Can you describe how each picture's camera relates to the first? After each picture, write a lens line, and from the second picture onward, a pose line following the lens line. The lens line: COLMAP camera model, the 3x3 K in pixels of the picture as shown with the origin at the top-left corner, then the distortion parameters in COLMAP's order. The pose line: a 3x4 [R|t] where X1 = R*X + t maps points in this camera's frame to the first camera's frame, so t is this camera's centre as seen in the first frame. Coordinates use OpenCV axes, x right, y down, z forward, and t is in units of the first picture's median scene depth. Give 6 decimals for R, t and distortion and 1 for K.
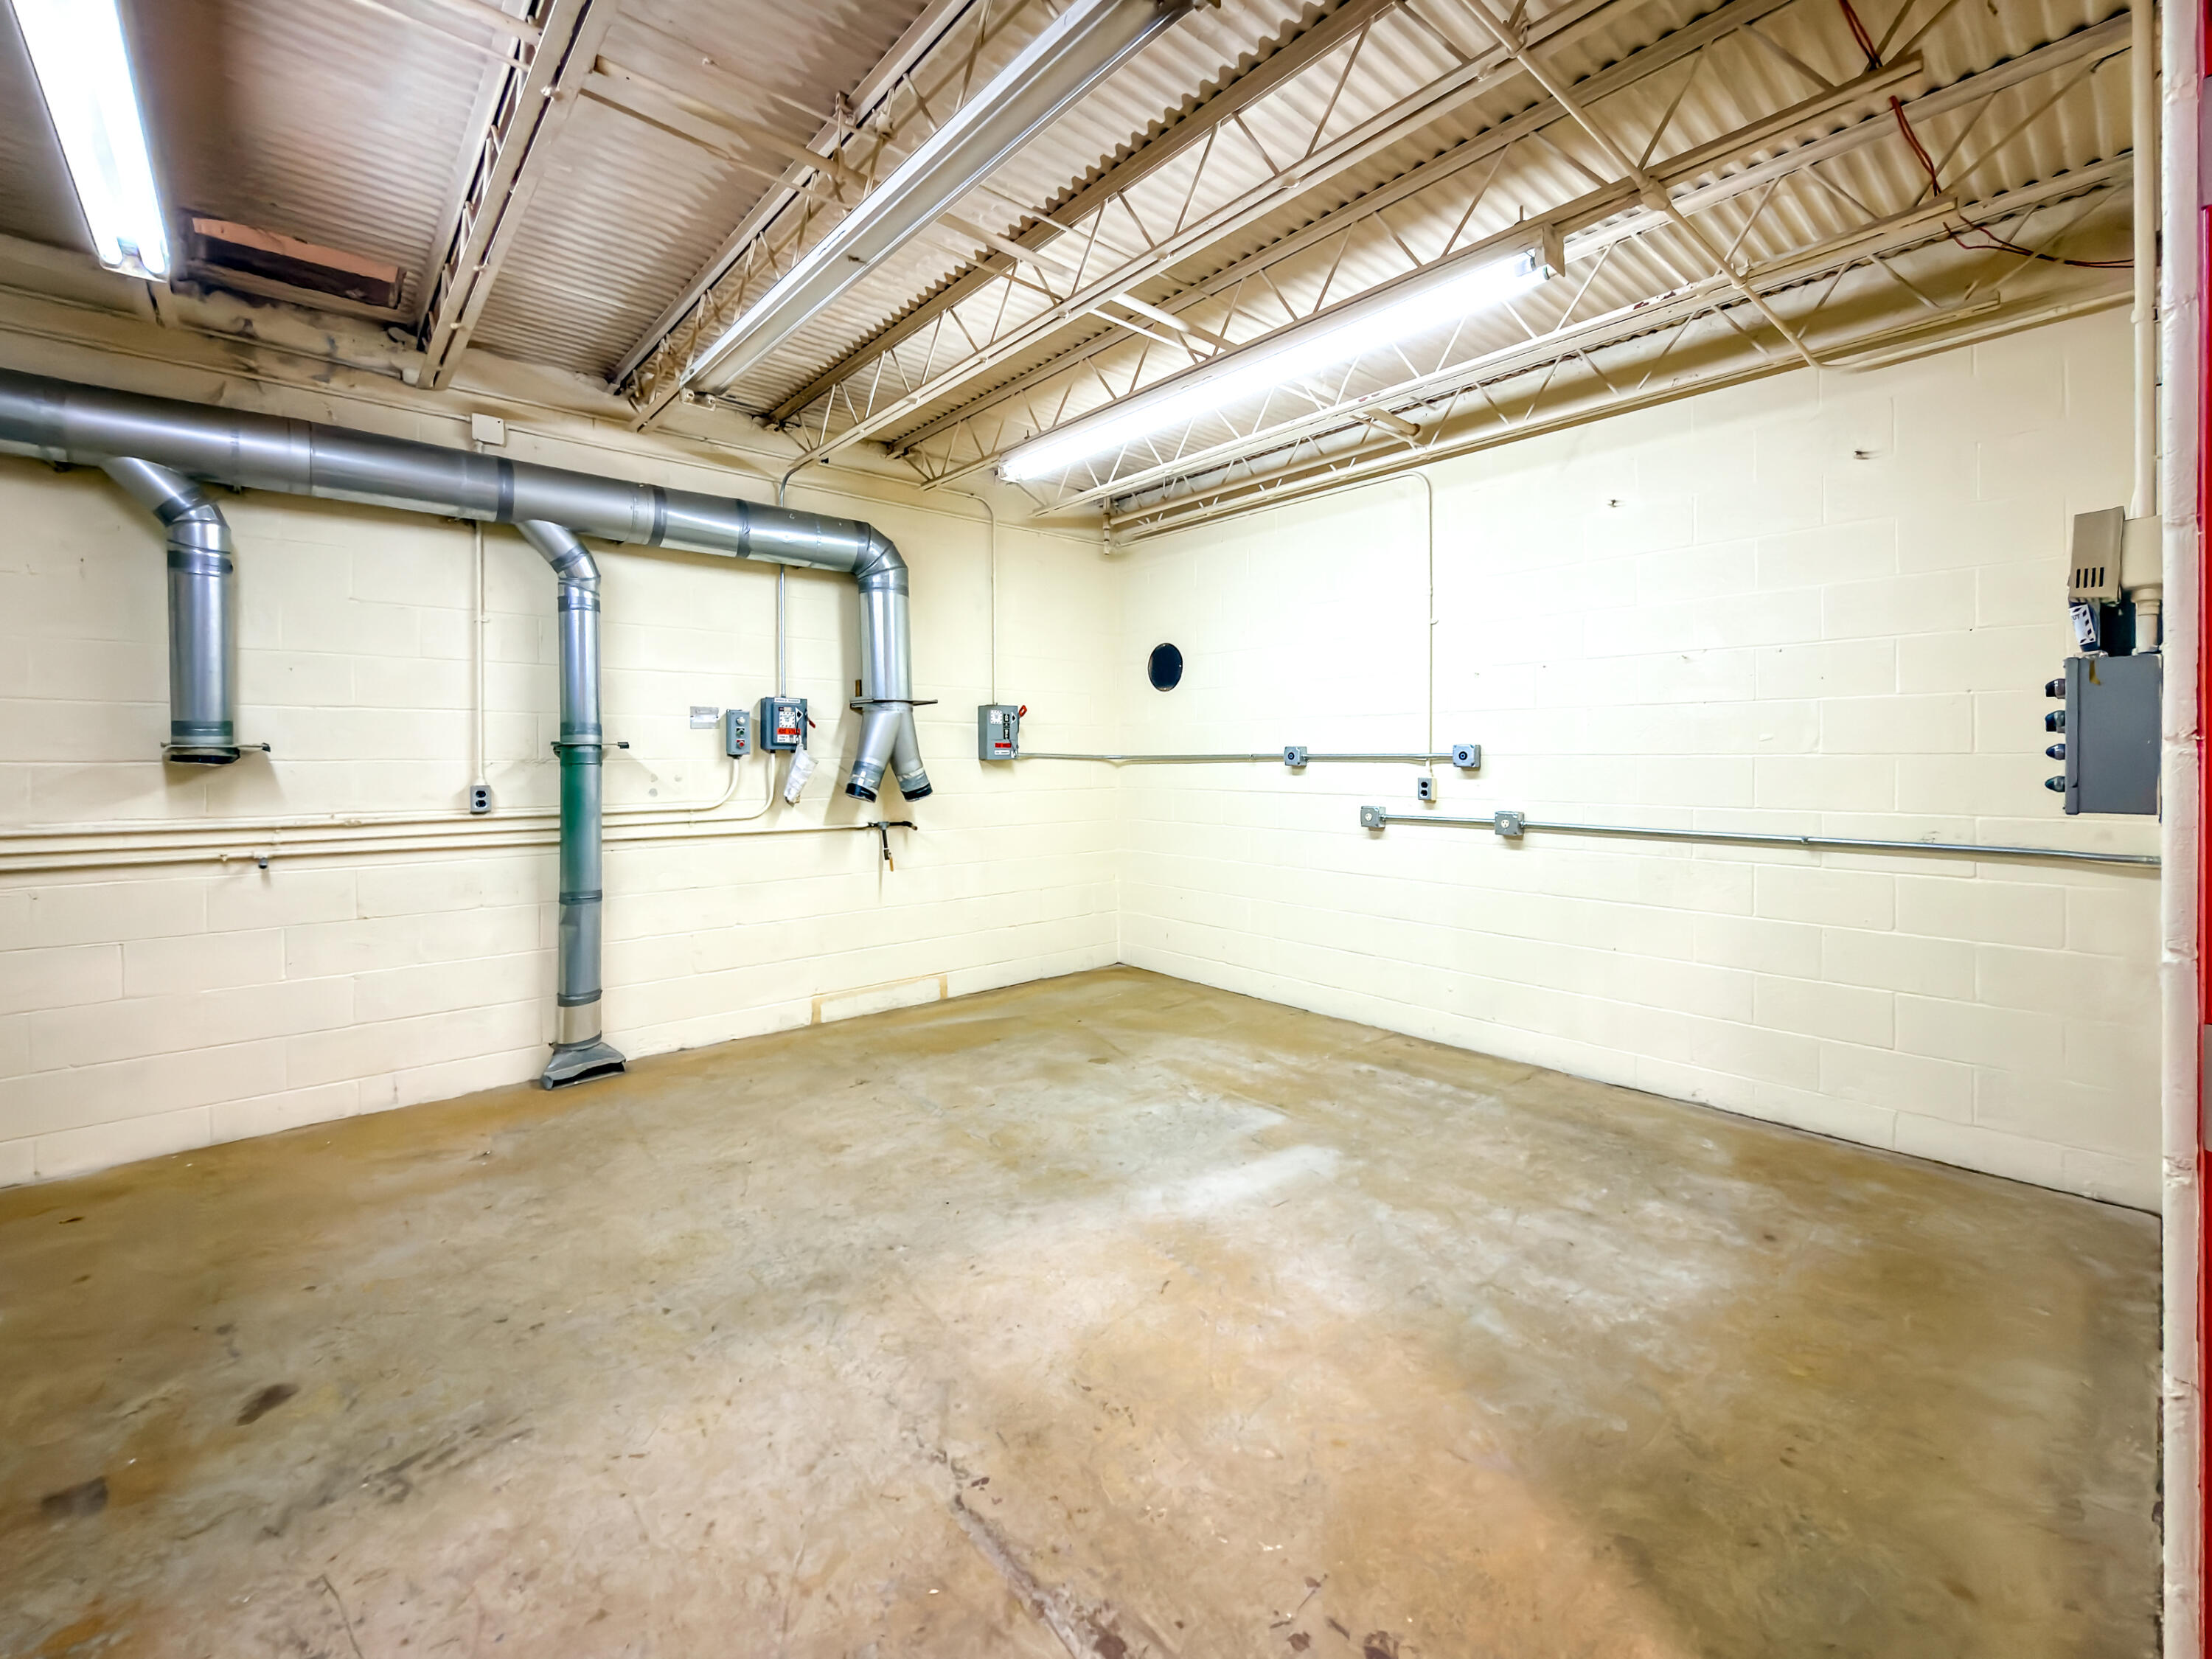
lens RADIAL K [[954.6, 0, 1113.0], [0, 954.6, 764.2], [0, 0, 1]] dist [0.003569, -0.000301]
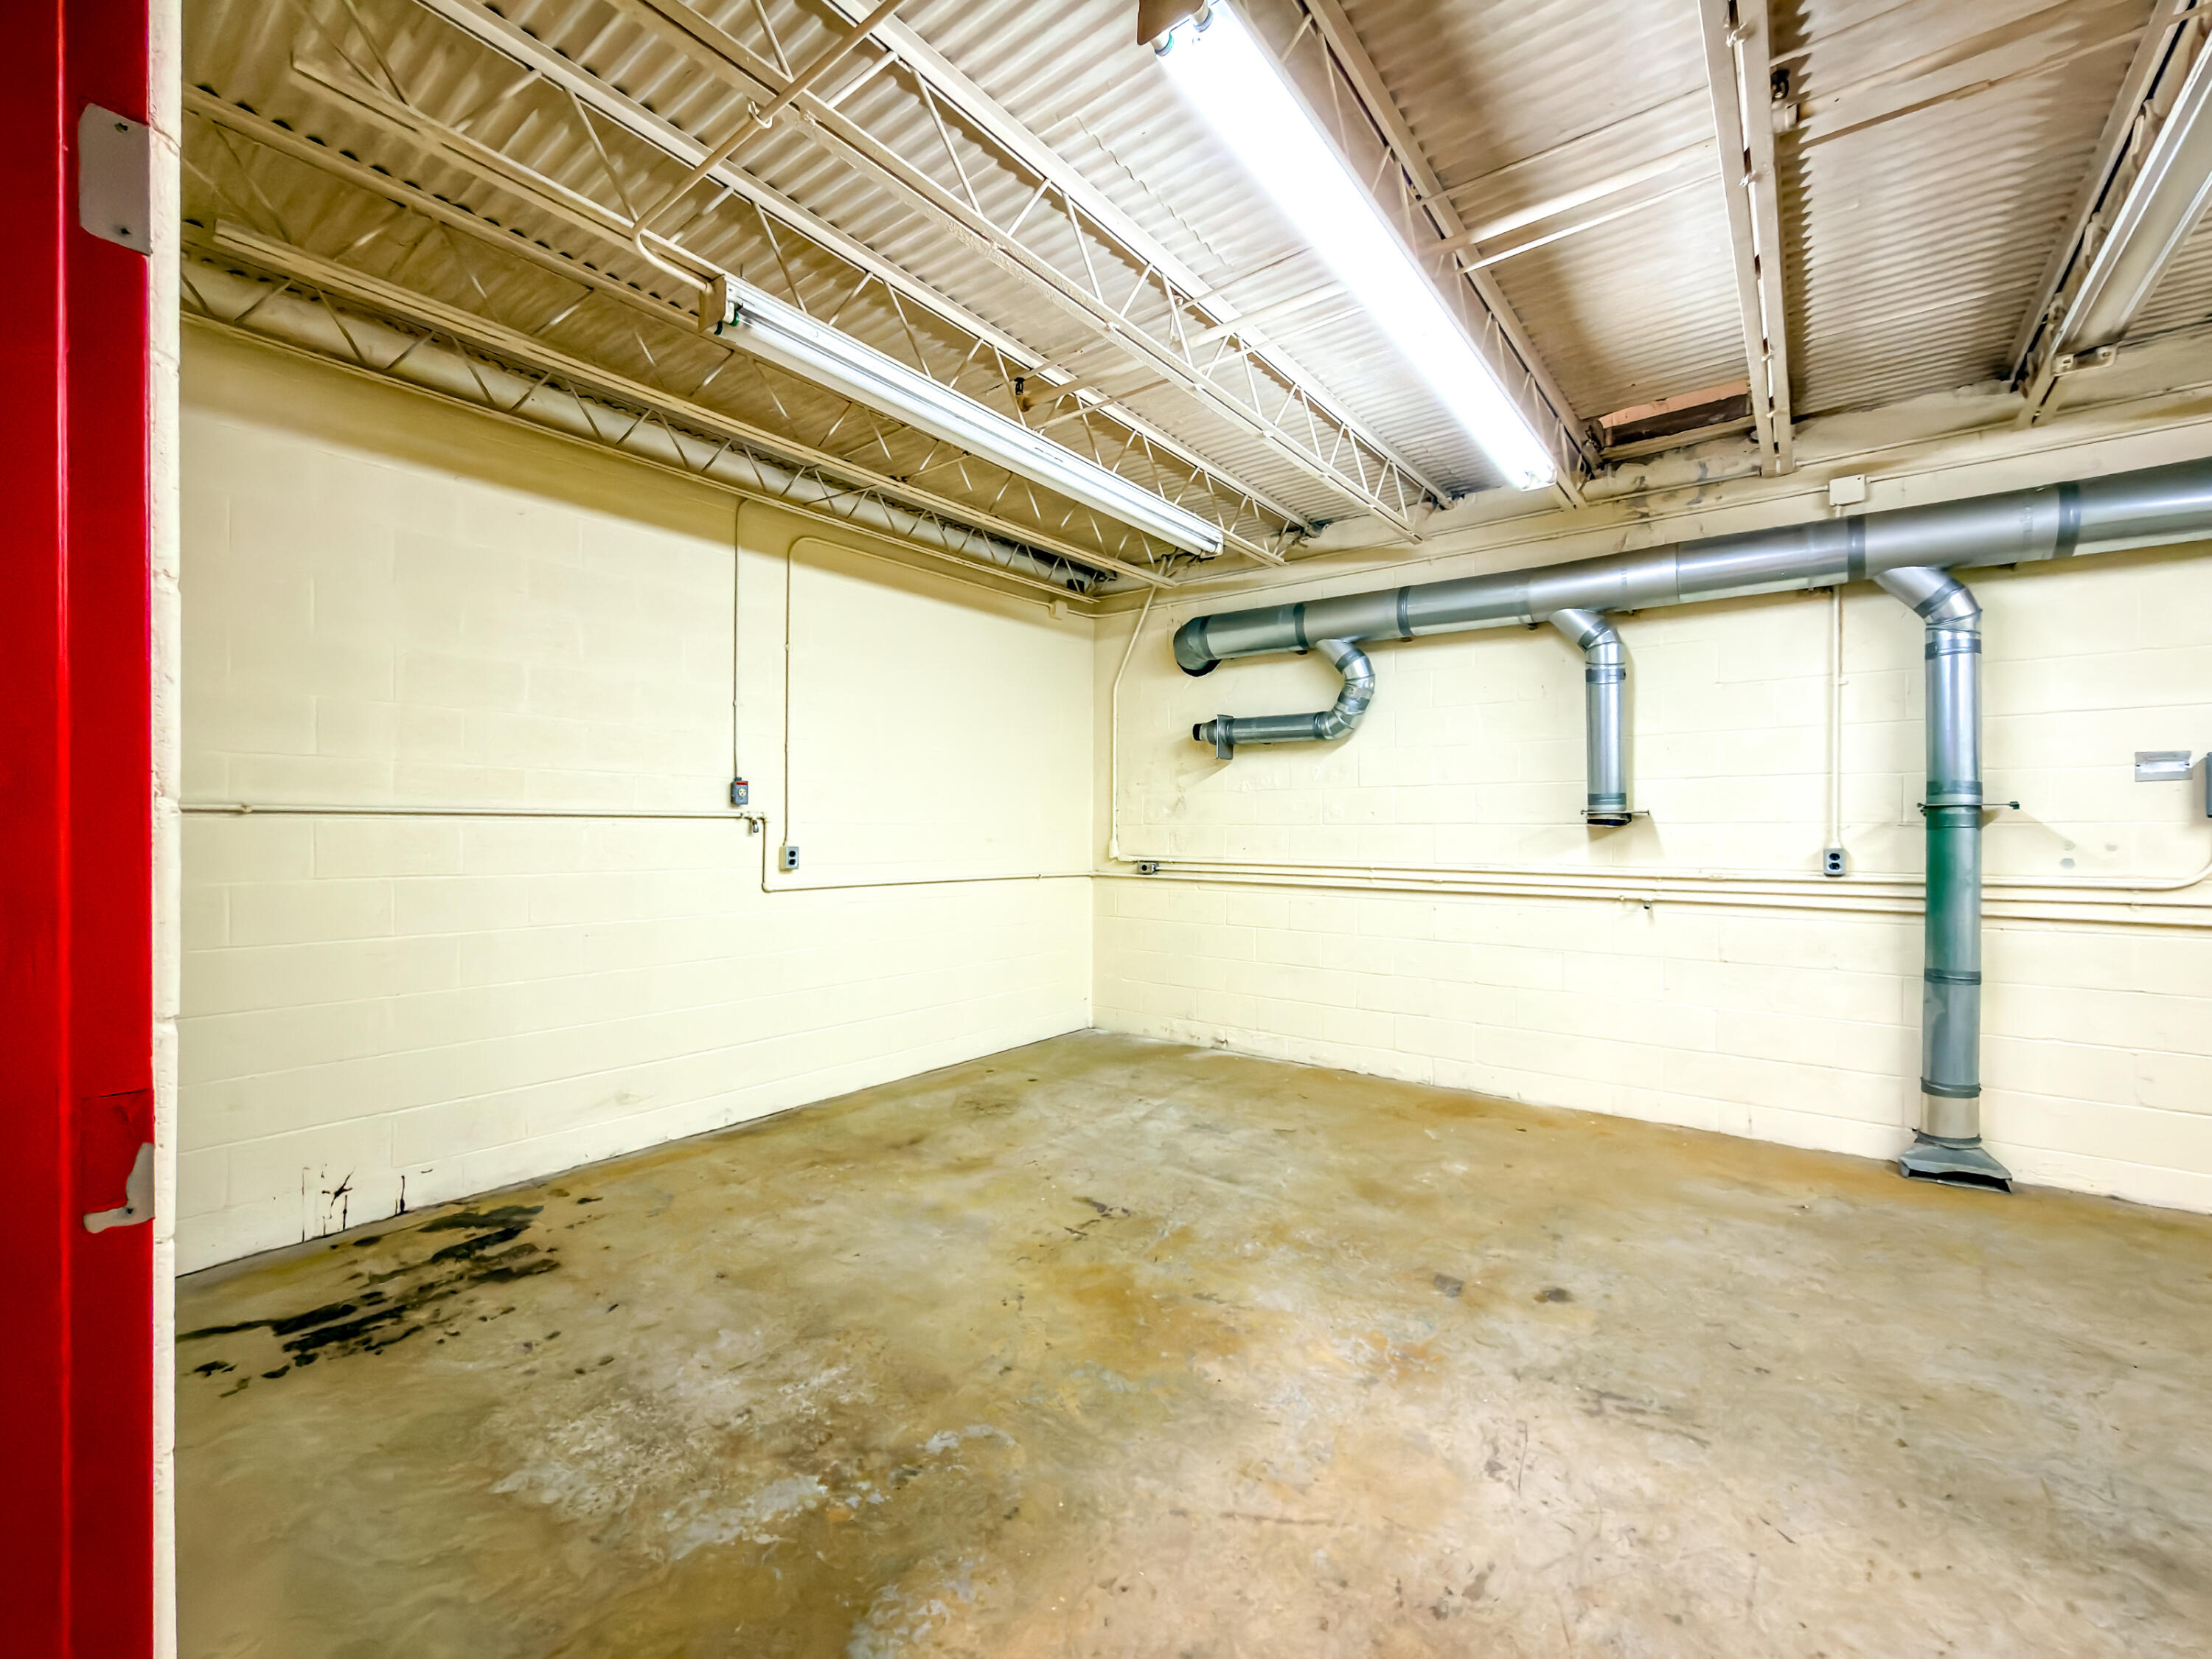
lens RADIAL K [[904.7, 0, 1107.6], [0, 904.7, 827.0], [0, 0, 1]] dist [0.003567, -0.000239]
pose [[0.188245, 0.003921, -0.982114, 0.137801], [-0.004817, 0.999984, 0.003069, 0.000860], [0.982110, 0.004153, 0.188261, 0.073213]]
